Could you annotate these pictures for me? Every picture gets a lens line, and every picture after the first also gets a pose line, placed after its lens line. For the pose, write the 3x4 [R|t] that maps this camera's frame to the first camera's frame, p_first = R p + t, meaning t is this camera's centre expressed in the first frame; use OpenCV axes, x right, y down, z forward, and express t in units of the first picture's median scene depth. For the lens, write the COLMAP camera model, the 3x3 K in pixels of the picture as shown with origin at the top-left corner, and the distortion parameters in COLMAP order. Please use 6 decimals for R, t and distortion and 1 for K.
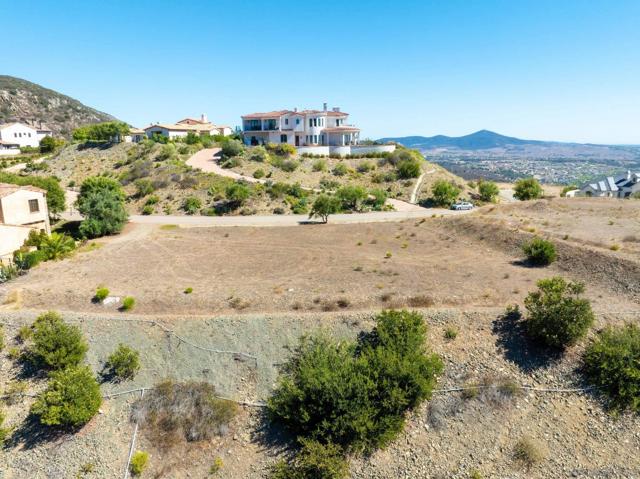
lens RADIAL K [[476.1, 0, 322.3], [0, 476.1, 253.6], [0, 0, 1]] dist [-0.040141, 0.005683]
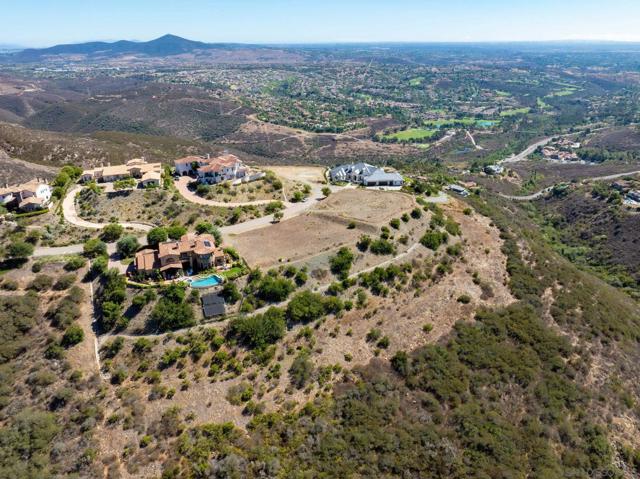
lens RADIAL K [[469.7, 0, 322.5], [0, 469.7, 237.0], [0, 0, 1]] dist [-0.036304, -0.000201]
pose [[0.812904, -0.228752, 0.535593, -0.935822], [0.138234, 0.969139, 0.204112, -0.364213], [-0.565755, -0.091886, 0.819438, -1.059099]]
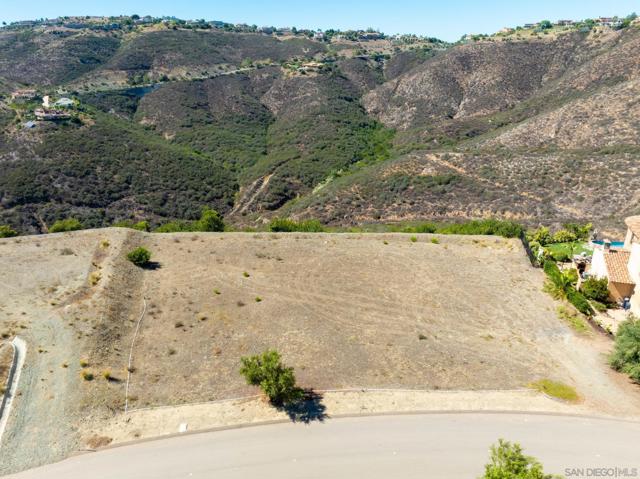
lens RADIAL K [[450.4, 0, 322.0], [0, 450.4, 239.4], [0, 0, 1]] dist [-0.056648, 0.030536]
pose [[-0.998638, 0.012258, 0.050708, -0.052524], [0.039630, 0.810365, 0.584584, -0.349195], [-0.033926, 0.585797, -0.809747, 0.907187]]
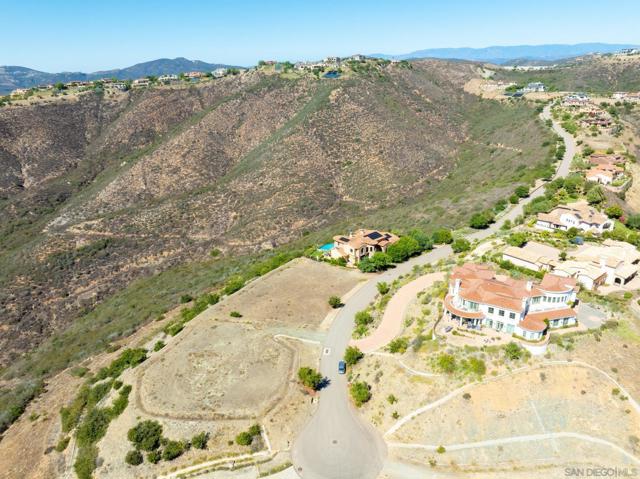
lens RADIAL K [[449.6, 0, 322.1], [0, 449.6, 239.1], [0, 0, 1]] dist [-0.044122, 0.013077]
pose [[-0.535971, 0.330761, -0.776745, 1.087277], [-0.156971, 0.864969, 0.476643, -0.930313], [0.829515, 0.377393, -0.411679, 1.183436]]
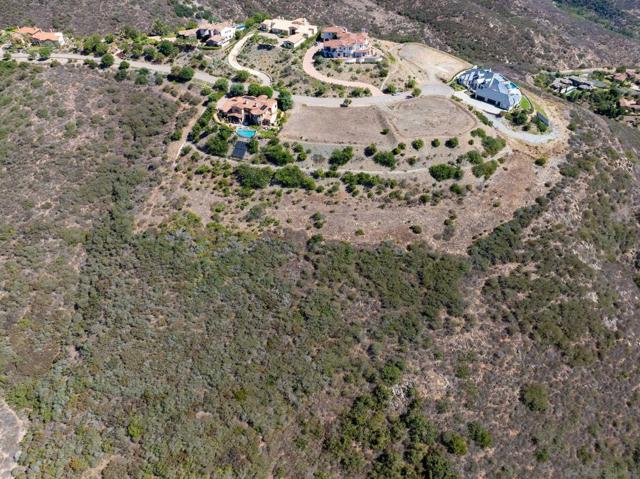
lens RADIAL K [[449.6, 0, 322.1], [0, 449.6, 239.1], [0, 0, 1]] dist [-0.044122, 0.013077]
pose [[0.990382, 0.094869, -0.100709, 0.176079], [-0.029327, 0.855300, 0.517302, -0.658575], [0.135213, -0.509373, 0.849857, -1.662302]]
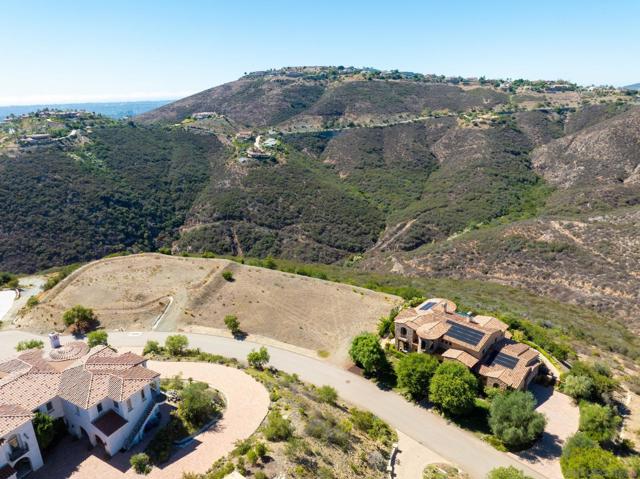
lens RADIAL K [[449.6, 0, 322.1], [0, 449.6, 239.1], [0, 0, 1]] dist [-0.044122, 0.013077]
pose [[-0.889253, -0.120427, 0.441279, -0.605312], [0.129785, 0.858646, 0.495867, -0.713344], [-0.438618, 0.498222, -0.747923, 1.273800]]
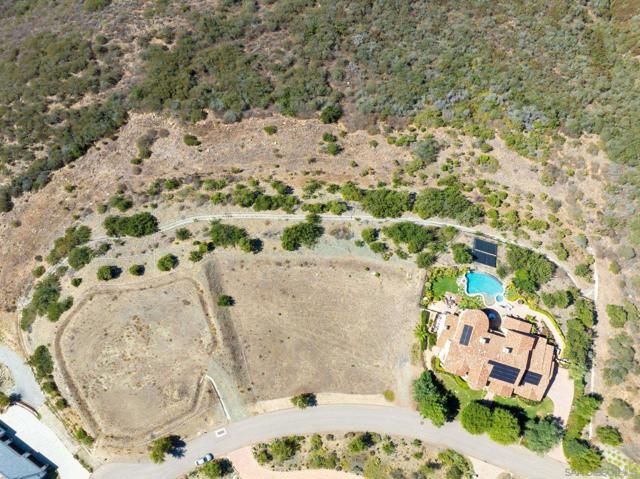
lens RADIAL K [[449.6, 0, 322.1], [0, 449.6, 239.1], [0, 0, 1]] dist [-0.044122, 0.013077]
pose [[-0.998884, -0.029801, 0.036641, -0.078354], [0.041928, -0.202406, 0.978404, -1.087623], [-0.021741, 0.978848, 0.203430, 0.062780]]
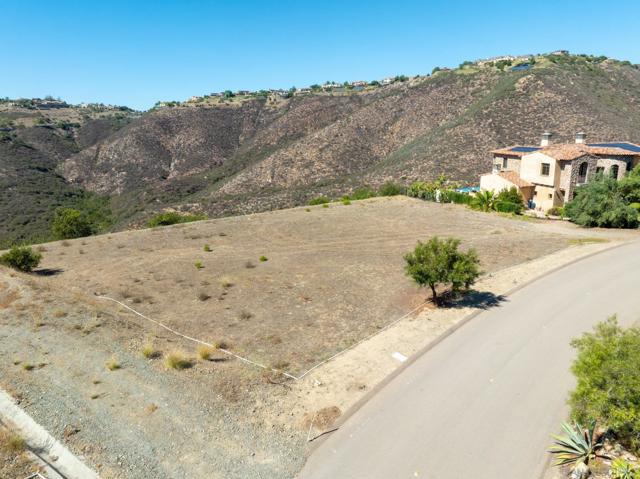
lens RADIAL K [[449.6, 0, 322.1], [0, 449.6, 239.1], [0, 0, 1]] dist [-0.044122, 0.013077]
pose [[-0.814777, 0.174101, -0.553017, 0.206984], [-0.101790, 0.896076, 0.432072, -0.191892], [0.570769, 0.408334, -0.712380, 0.836896]]
